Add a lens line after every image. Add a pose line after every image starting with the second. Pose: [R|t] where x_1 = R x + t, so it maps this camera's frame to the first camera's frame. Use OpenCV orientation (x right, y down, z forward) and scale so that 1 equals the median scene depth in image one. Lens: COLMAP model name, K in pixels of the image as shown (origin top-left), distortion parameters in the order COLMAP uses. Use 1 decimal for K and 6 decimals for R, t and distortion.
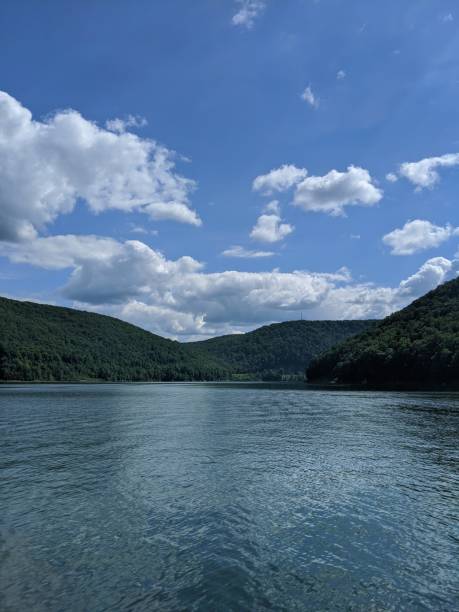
lens RADIAL K [[405.6, 0, 230.0], [0, 405.6, 305.0], [0, 0, 1]] dist [-0.001626, -0.000350]
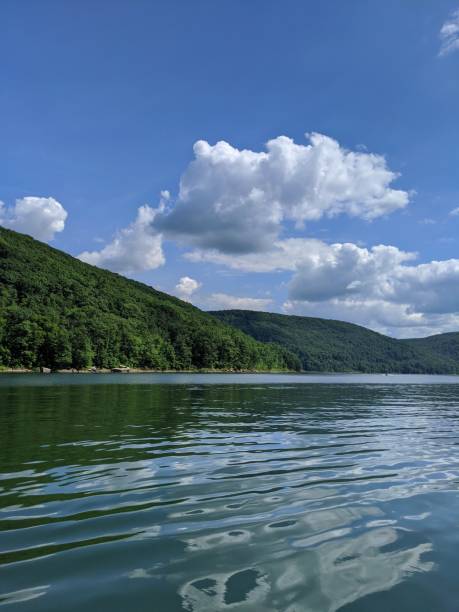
lens RADIAL K [[405.6, 0, 230.0], [0, 405.6, 305.0], [0, 0, 1]] dist [-0.001626, -0.000350]
pose [[0.881406, -0.050883, -0.469611, -0.015526], [0.062253, 0.998022, 0.008705, -0.053117], [0.468239, -0.036907, 0.882831, -0.272887]]
